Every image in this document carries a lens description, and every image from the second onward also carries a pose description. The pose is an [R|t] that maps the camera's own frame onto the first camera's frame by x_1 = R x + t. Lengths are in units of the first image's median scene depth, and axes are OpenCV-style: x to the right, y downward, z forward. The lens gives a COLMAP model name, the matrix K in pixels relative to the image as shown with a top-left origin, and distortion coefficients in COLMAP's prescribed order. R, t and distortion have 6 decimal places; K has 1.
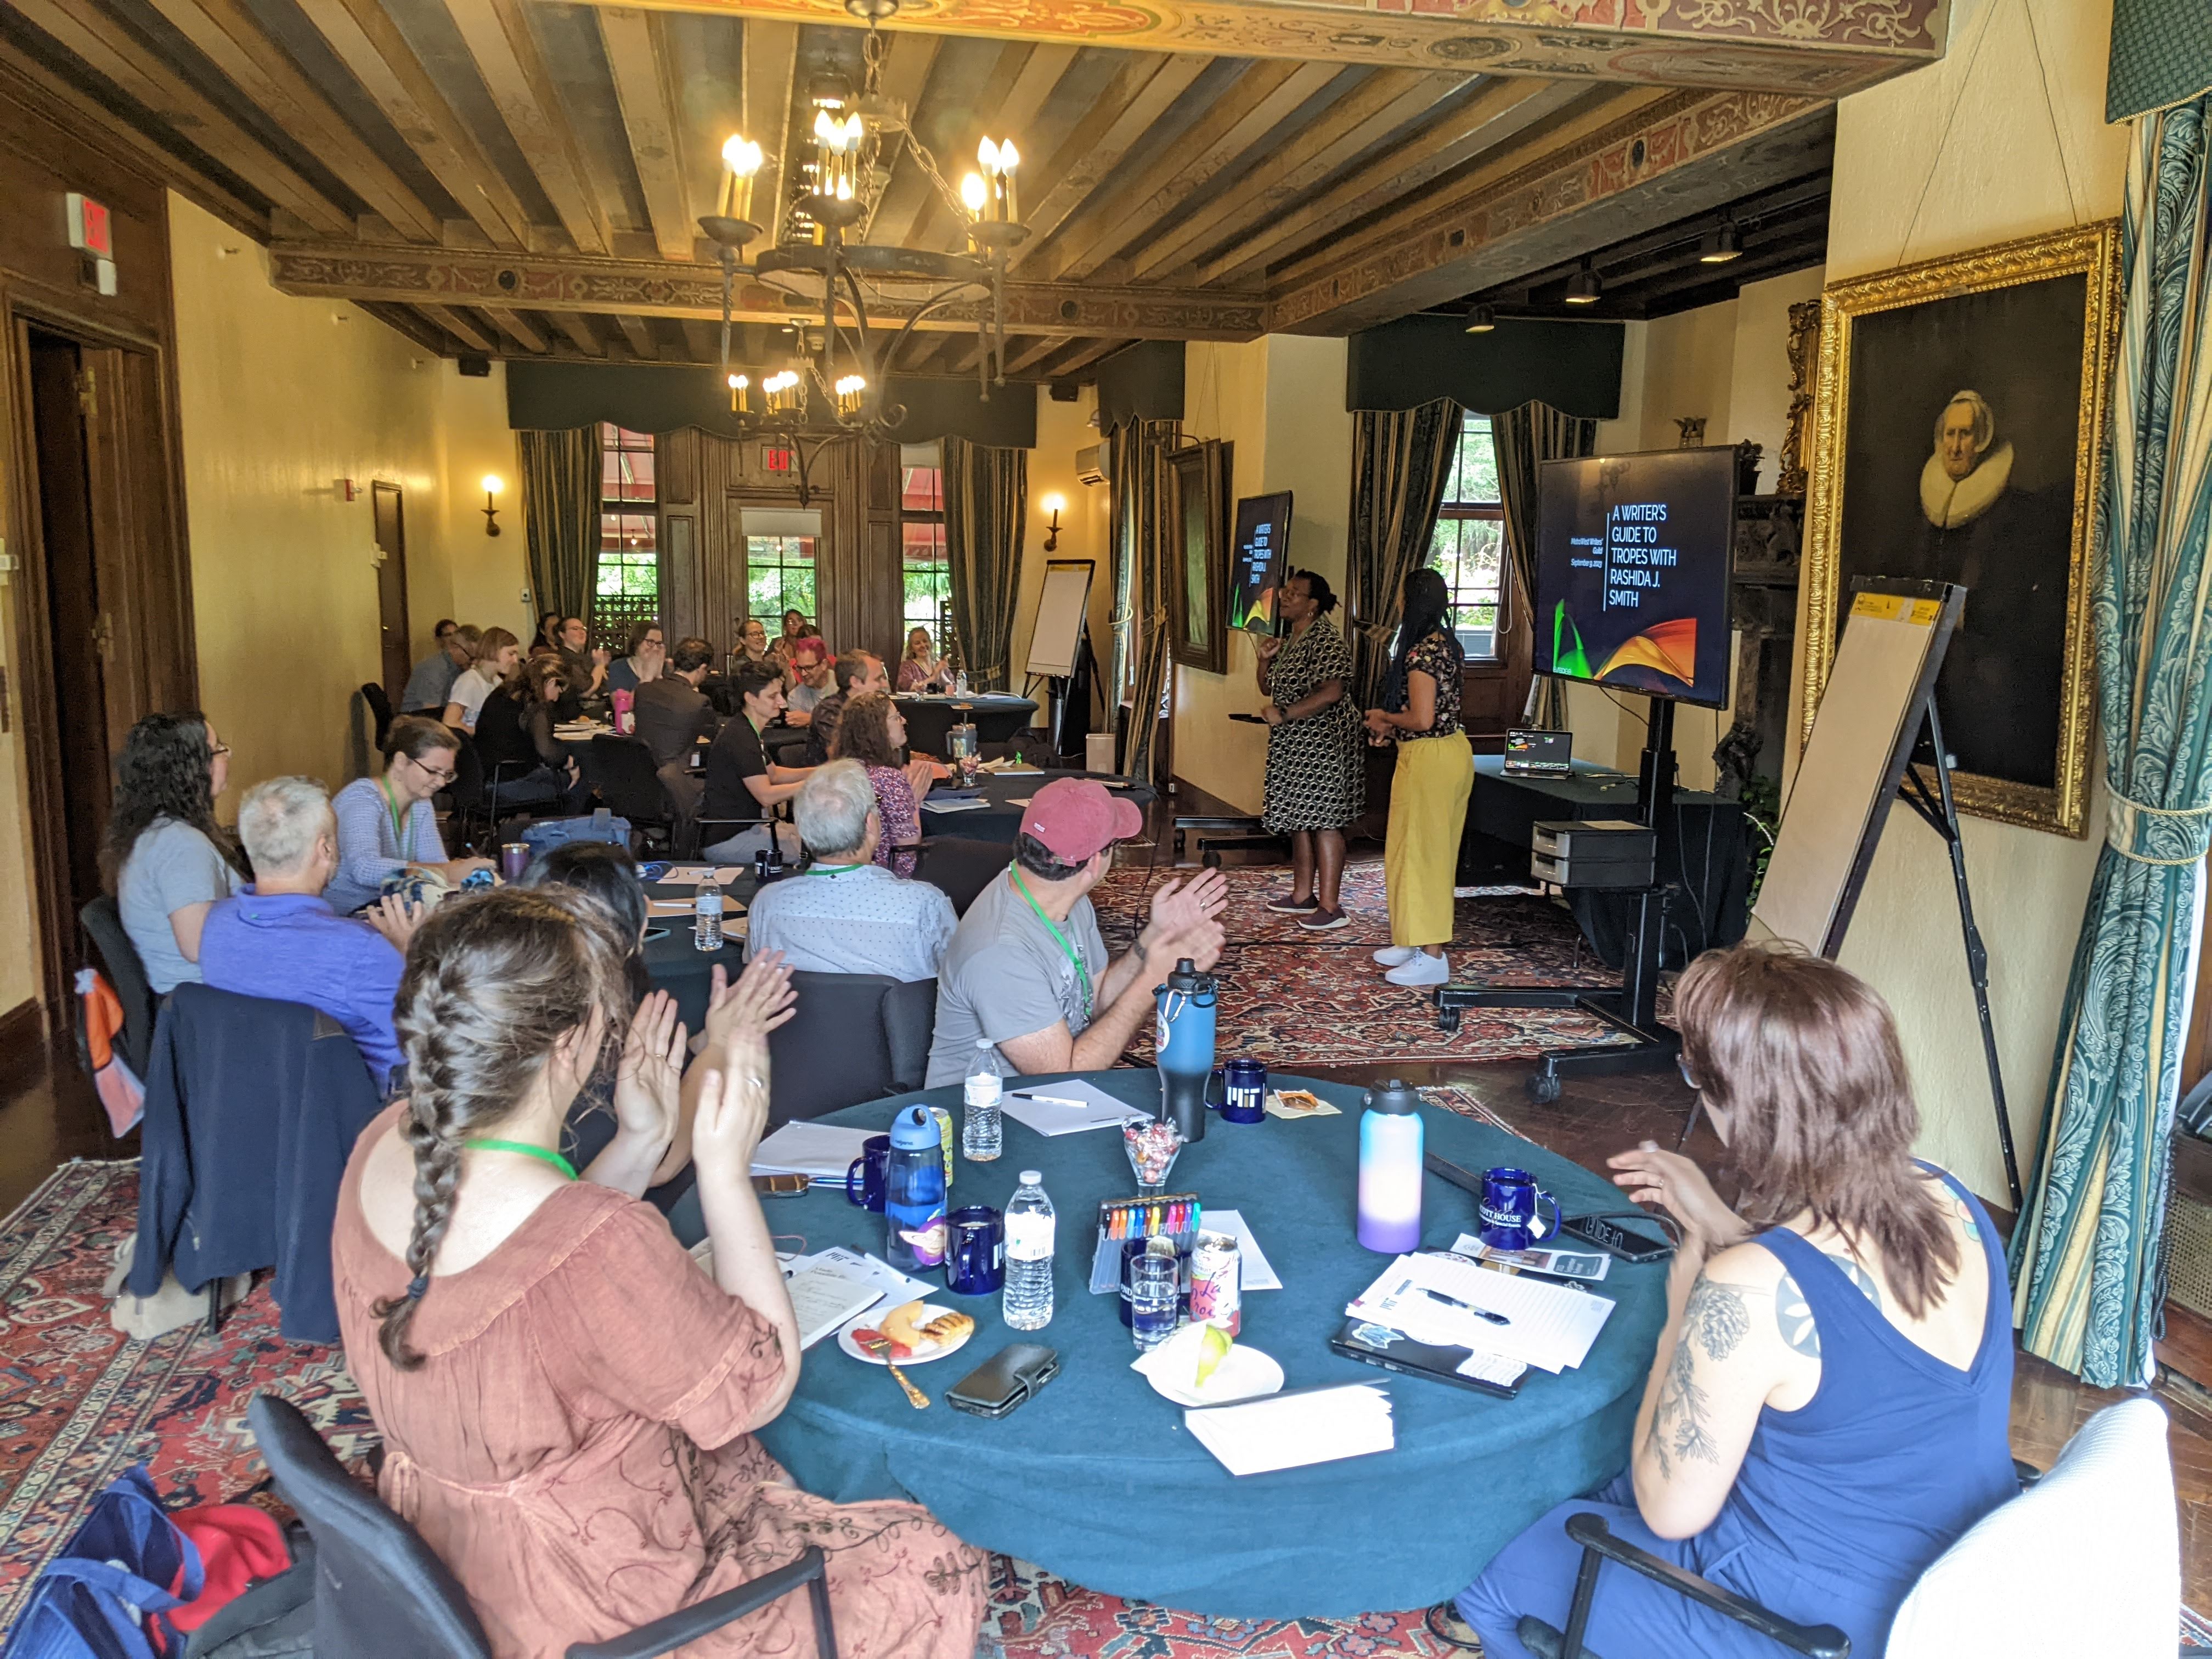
lens RADIAL K [[1834.8, 0, 1109.8], [0, 1834.8, 842.3], [0, 0, 1]] dist [0.039719, -0.058919]
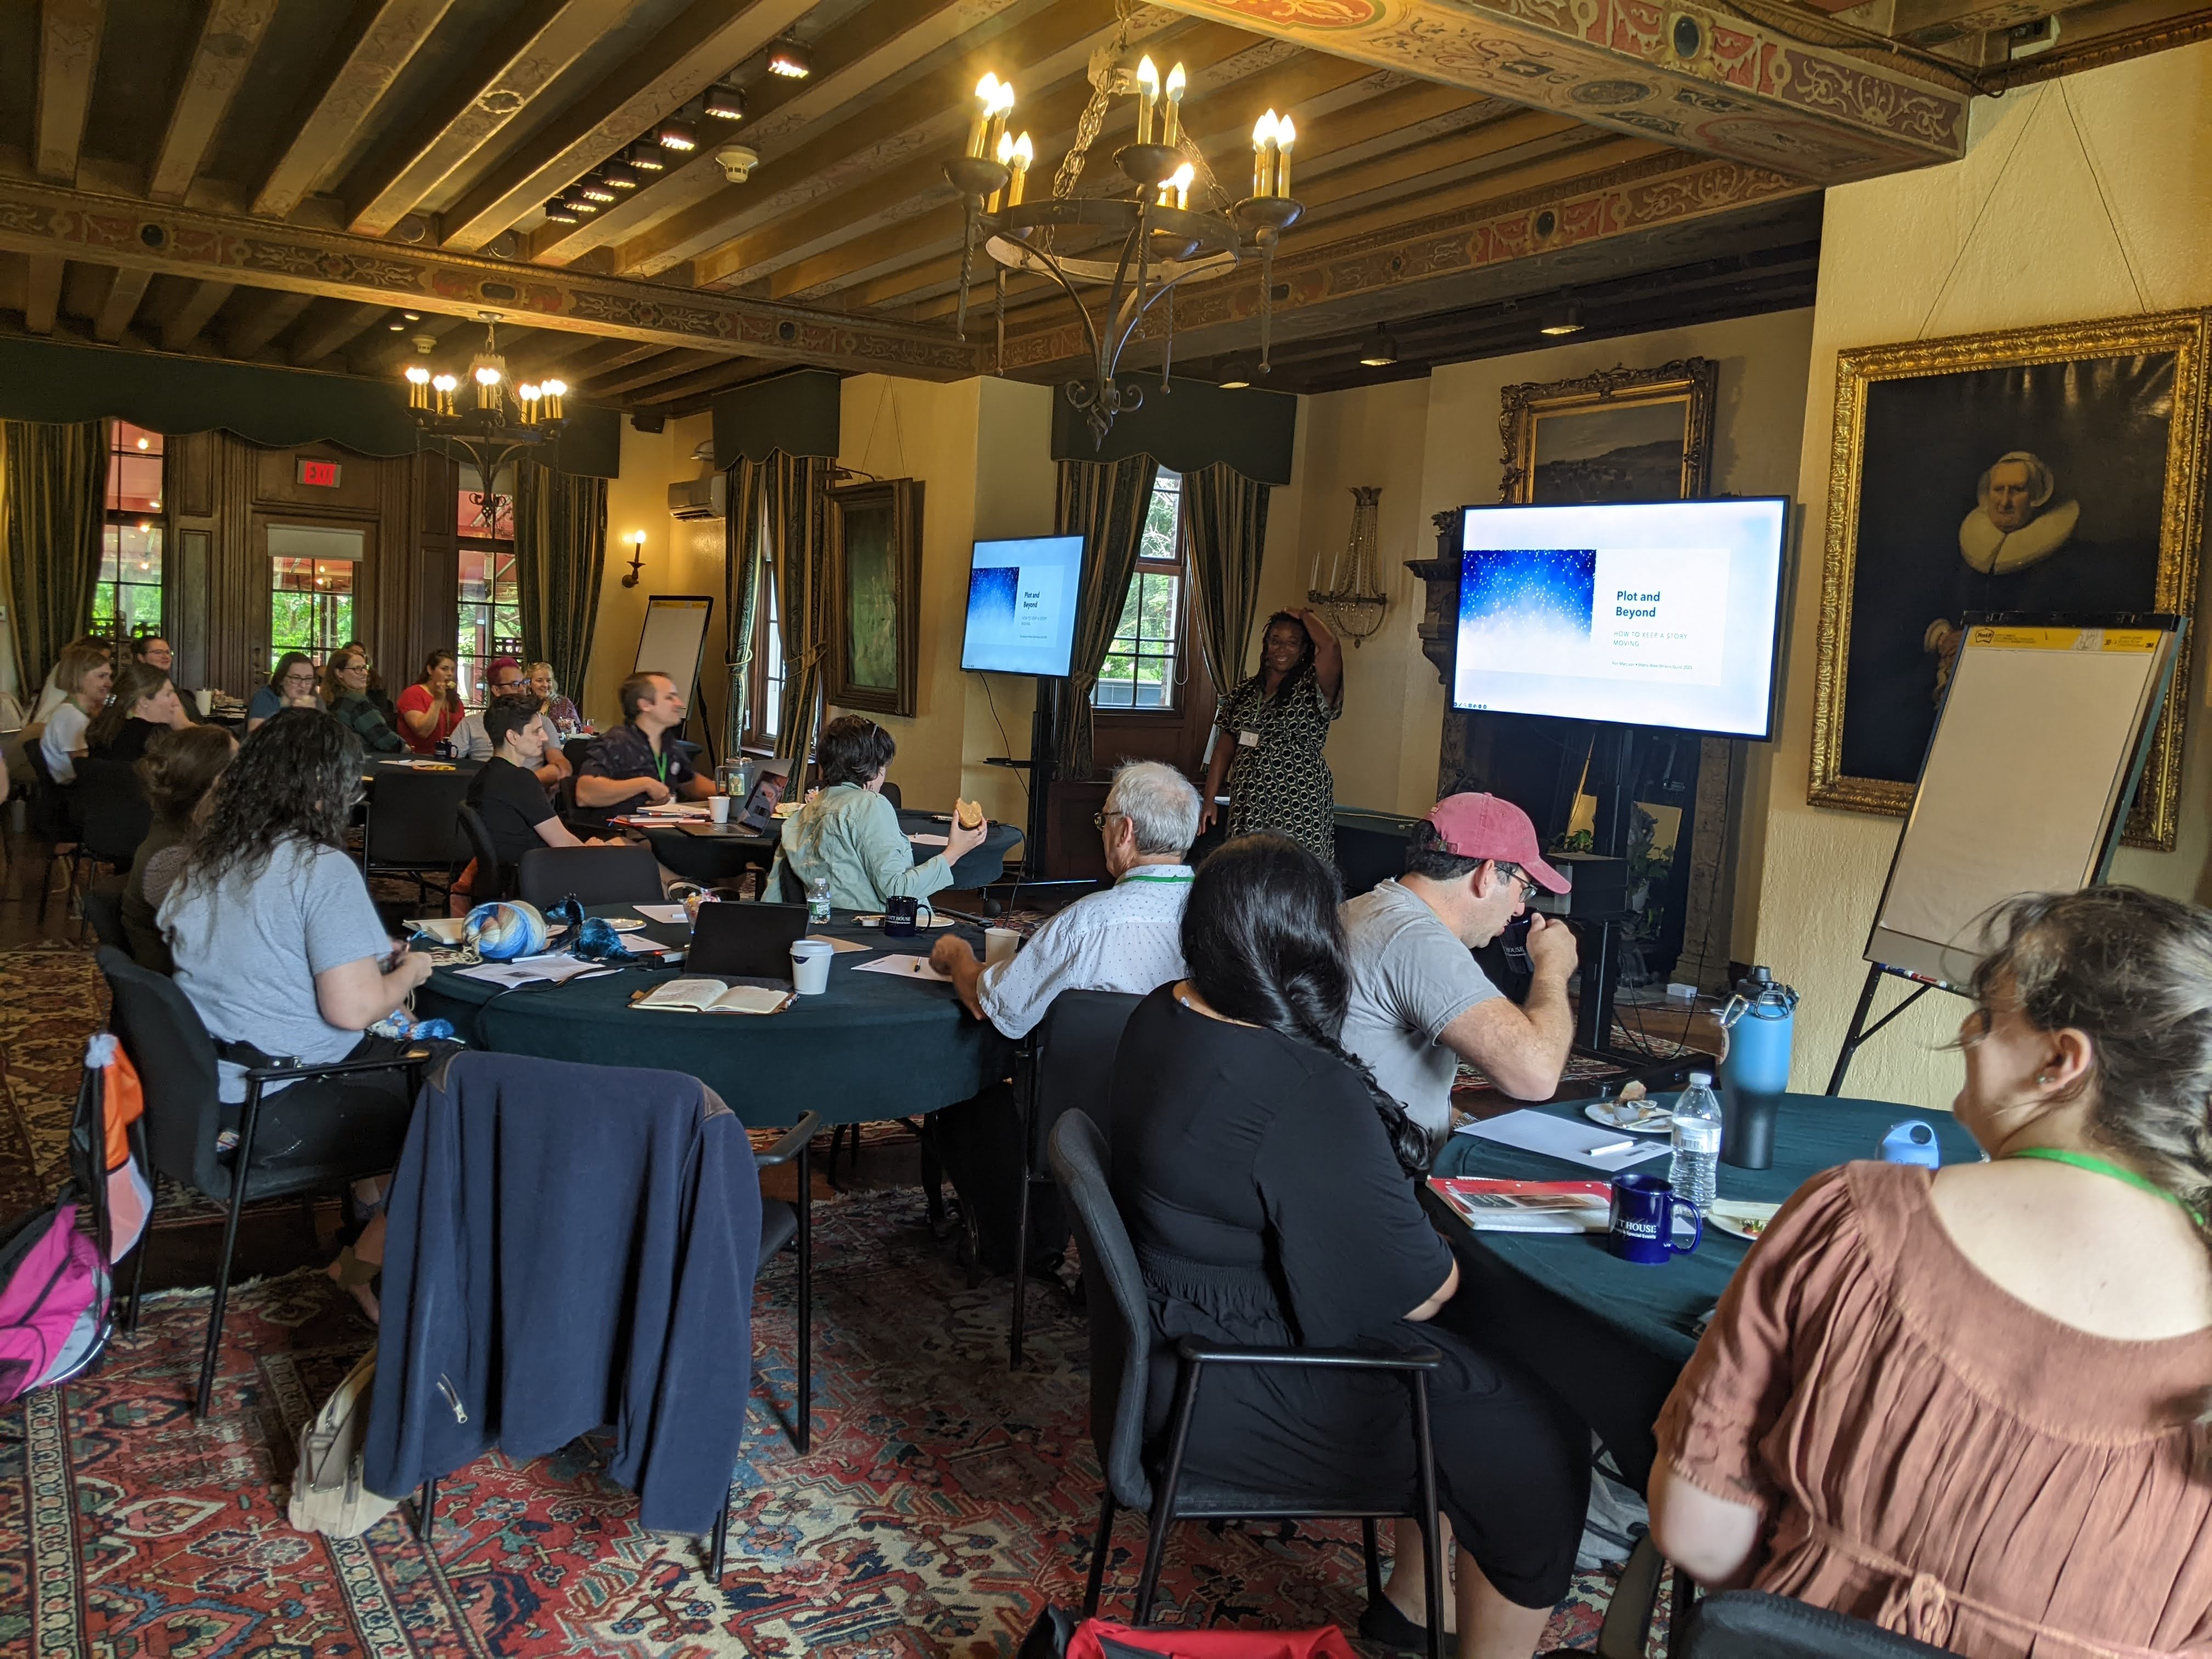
lens RADIAL K [[1834.8, 0, 1117.1], [0, 1834.8, 770.9], [0, 0, 1]] dist [0.039719, -0.058919]
pose [[0.940653, 0.010567, 0.339207, -0.315534], [0.014844, 0.997277, -0.072233, 0.014139], [-0.339046, 0.072981, 0.937935, 0.118049]]
